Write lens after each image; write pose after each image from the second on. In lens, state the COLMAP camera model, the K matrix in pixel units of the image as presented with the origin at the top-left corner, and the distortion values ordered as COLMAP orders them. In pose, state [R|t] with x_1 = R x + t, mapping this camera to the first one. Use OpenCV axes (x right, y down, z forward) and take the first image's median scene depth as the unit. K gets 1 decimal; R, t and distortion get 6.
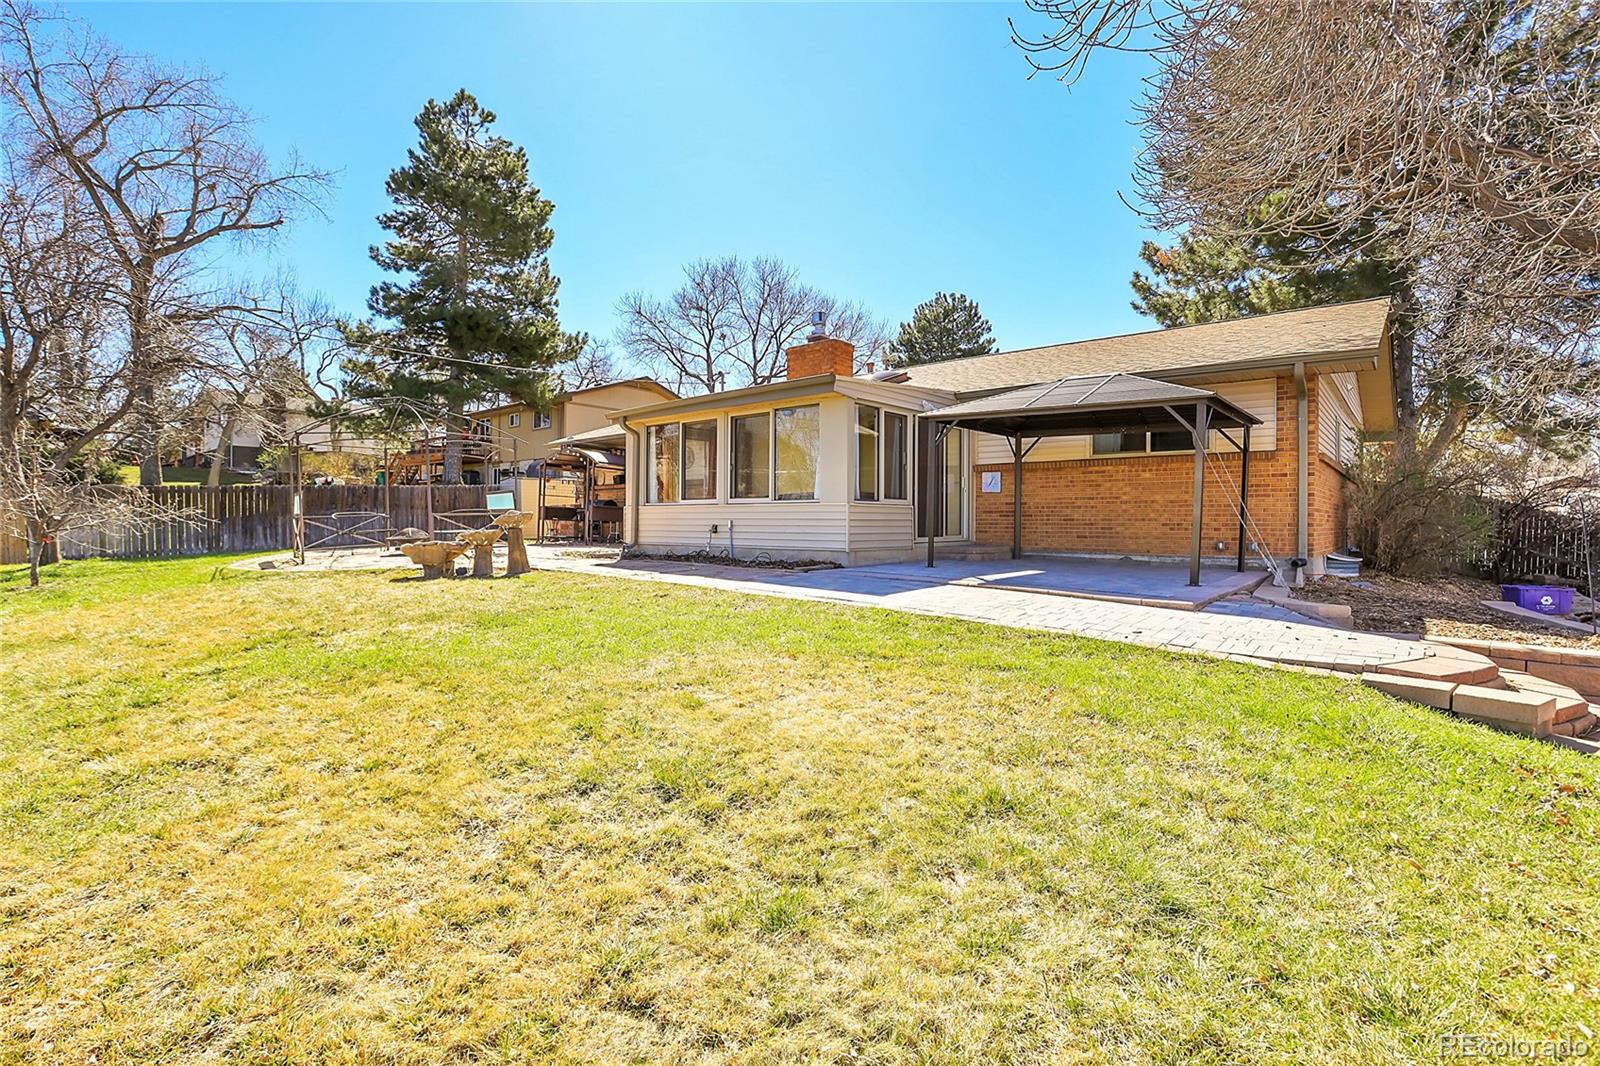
lens RADIAL K [[746.6, 0, 793.0], [0, 746.6, 538.9], [0, 0, 1]] dist [-0.037205, 0.010880]
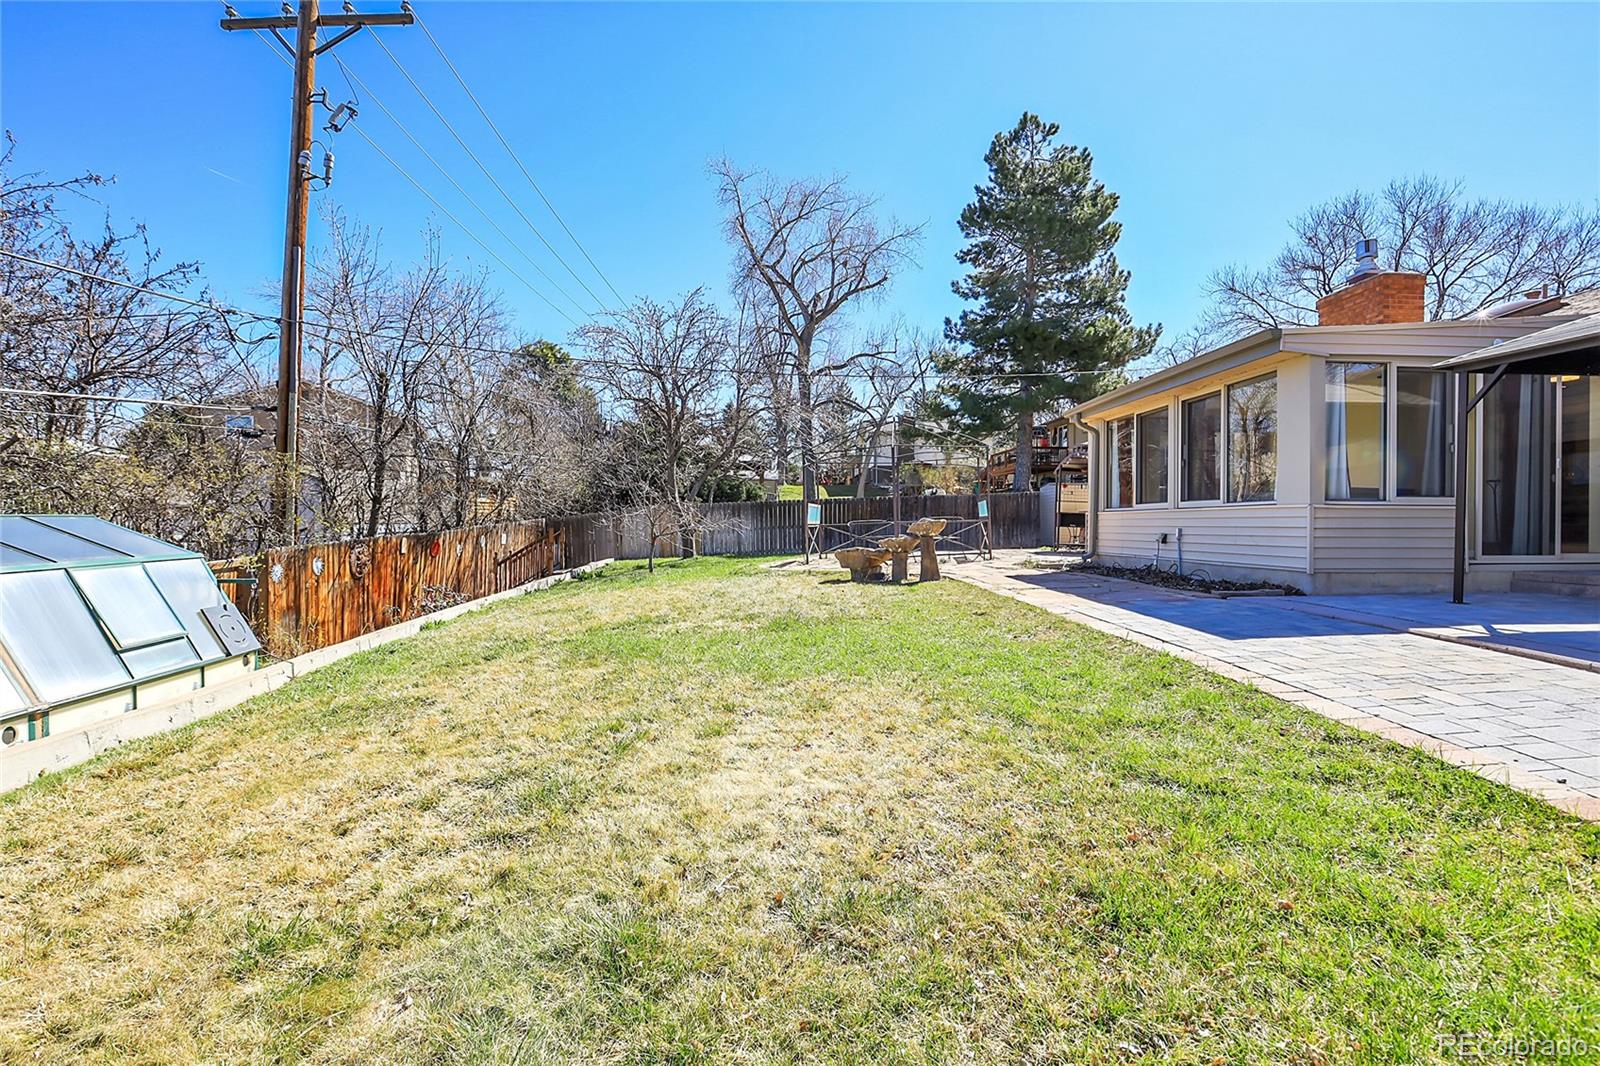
lens RADIAL K [[746.6, 0, 808.3], [0, 746.6, 530.7], [0, 0, 1]] dist [-0.037205, 0.010880]
pose [[0.700528, 0.003465, -0.713616, 0.081648], [-0.016859, 0.999789, -0.011695, -0.002373], [0.713425, 0.020223, 0.700439, 0.059665]]
